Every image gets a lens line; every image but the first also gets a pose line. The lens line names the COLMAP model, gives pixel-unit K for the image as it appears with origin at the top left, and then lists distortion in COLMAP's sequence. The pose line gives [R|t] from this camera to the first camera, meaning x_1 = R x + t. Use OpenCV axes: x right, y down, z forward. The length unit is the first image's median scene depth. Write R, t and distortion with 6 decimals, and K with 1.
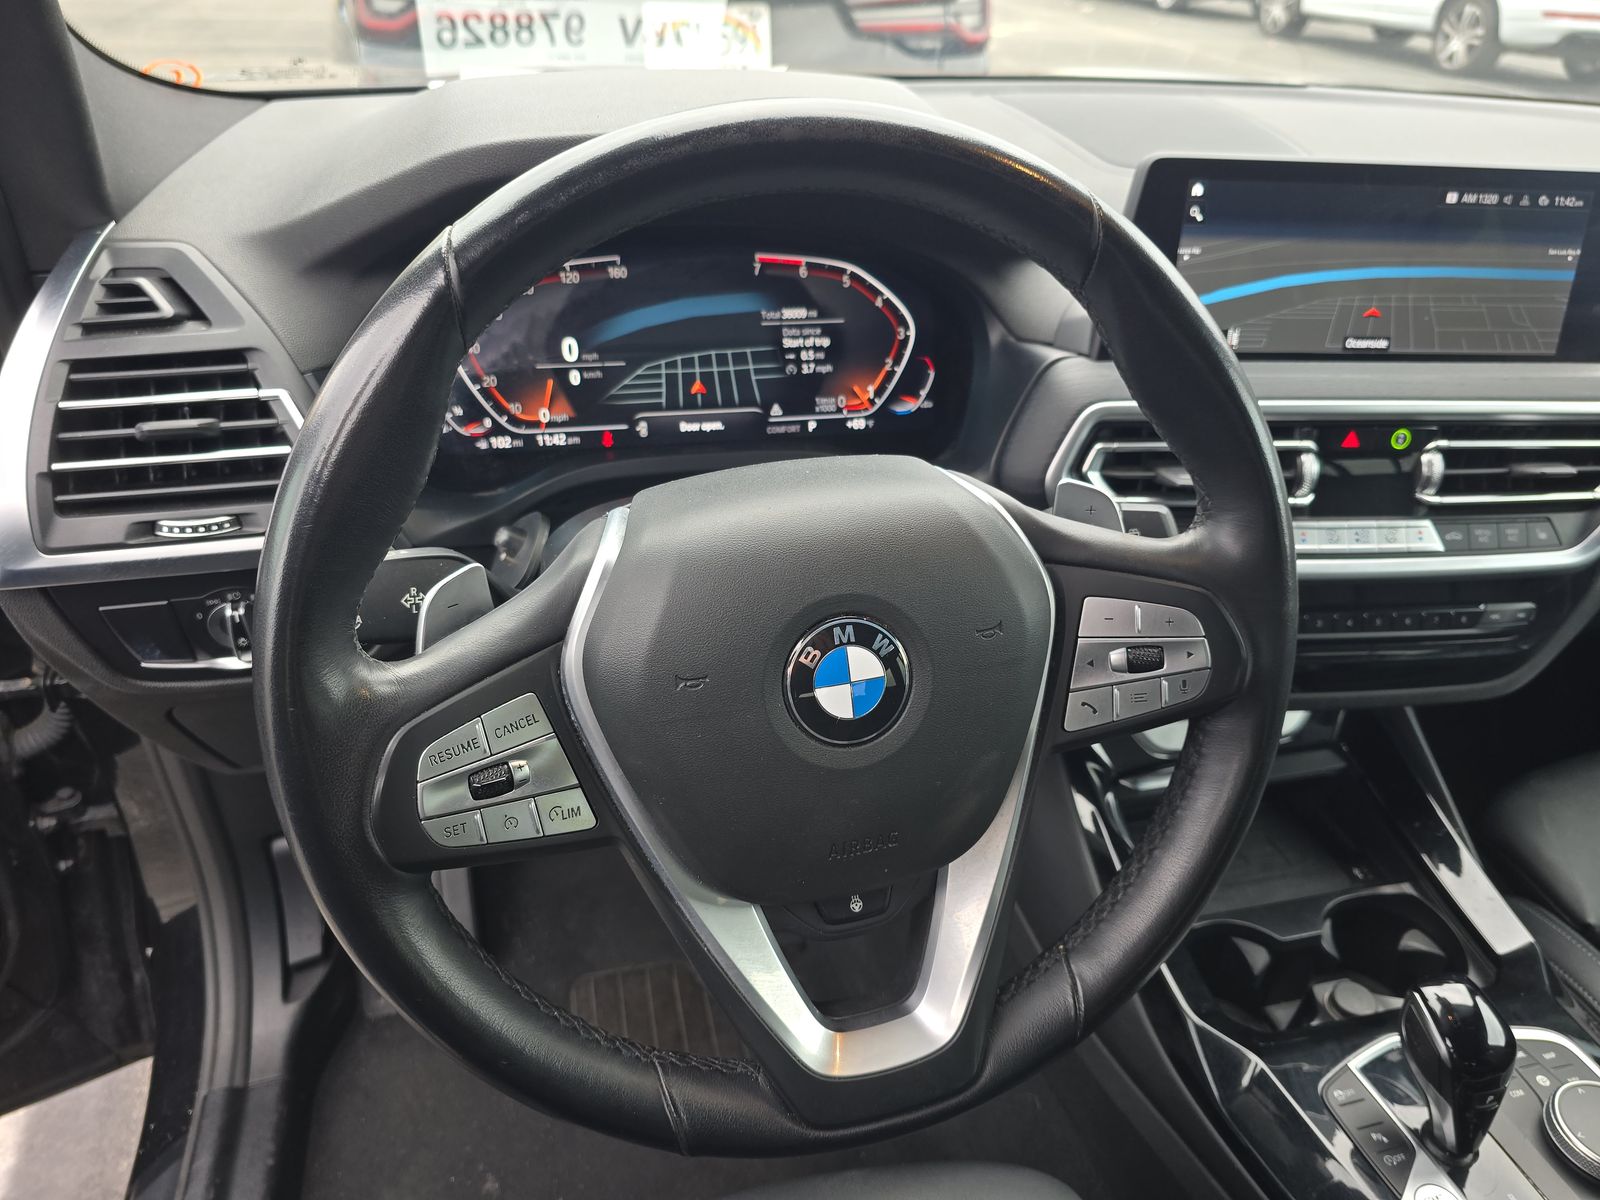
lens RADIAL K [[1148.2, 0, 800.0], [0, 1148.2, 600.0], [0, 0, 1]] dist [0.075294, -0.114161]
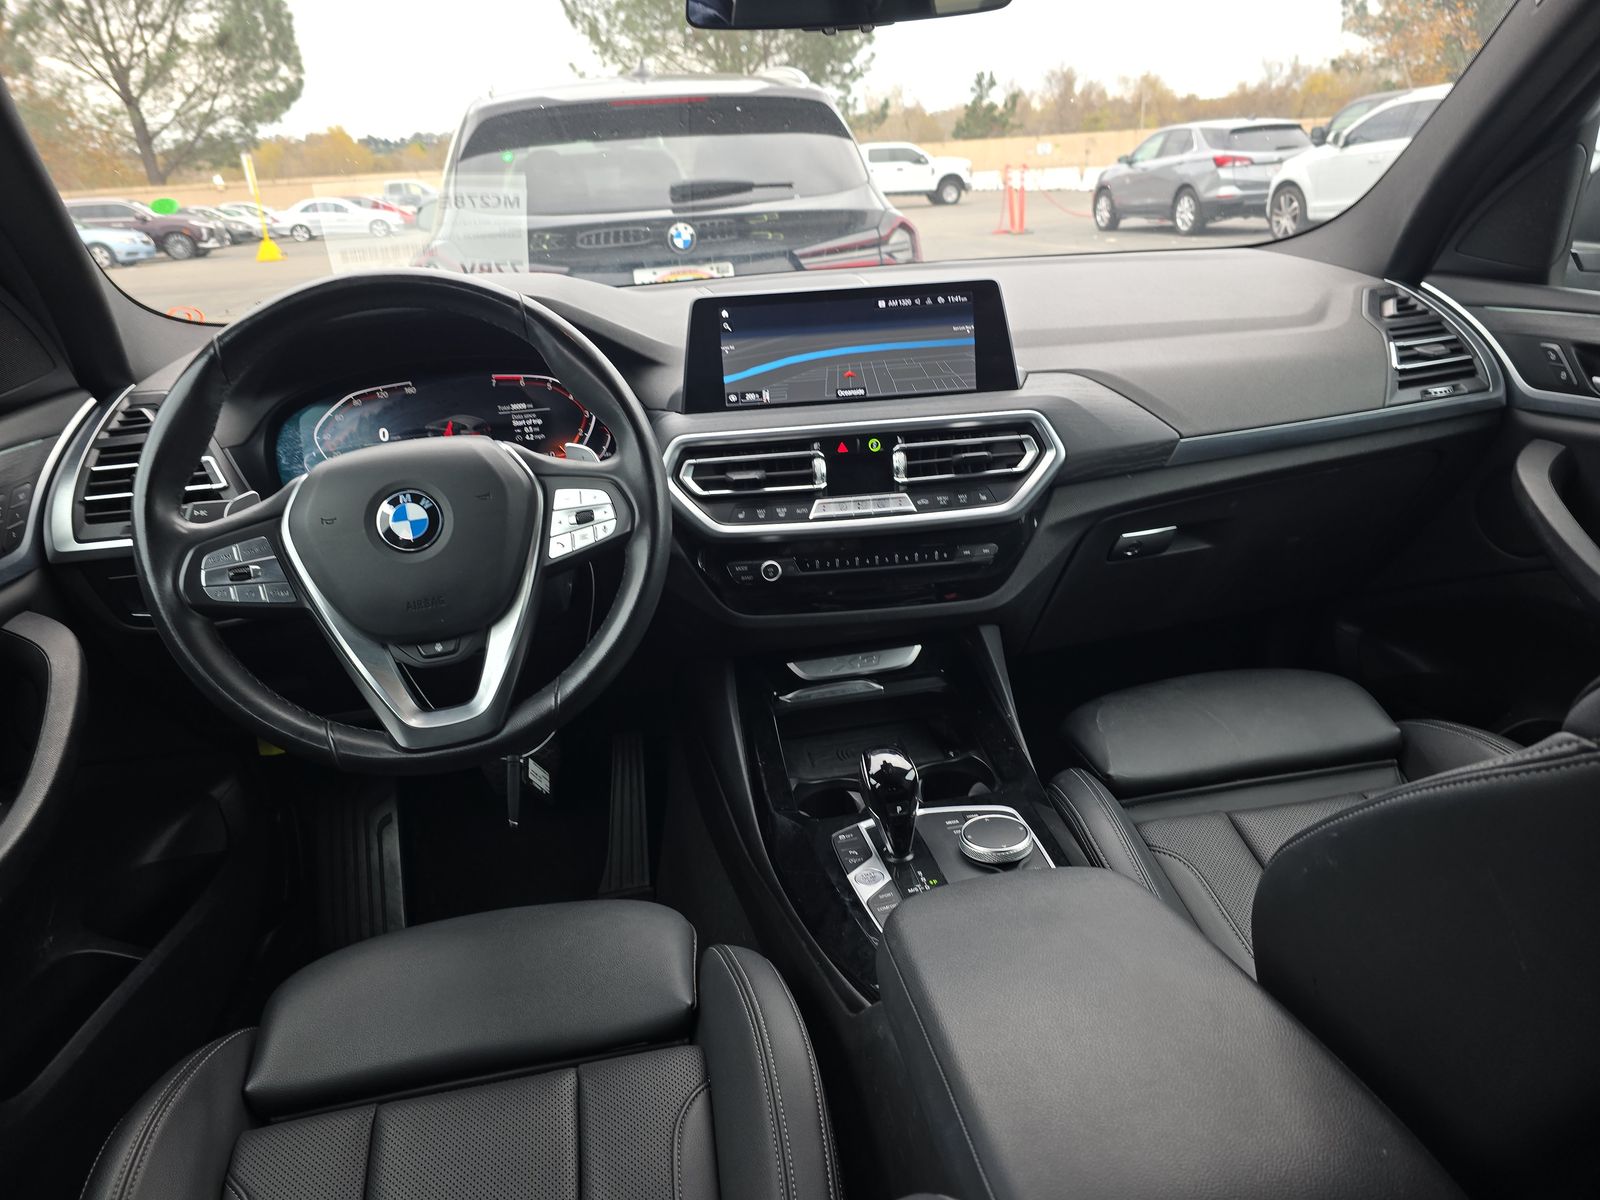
lens RADIAL K [[1132.4, 0, 811.9], [0, 1132.4, 596.0], [0, 0, 1]] dist [0.030165, -0.030061]
pose [[0.992664, -0.079429, -0.091158, 0.566721], [0.059581, 0.977399, -0.202834, 0.399123], [0.105208, 0.195914, 0.974961, -0.546140]]
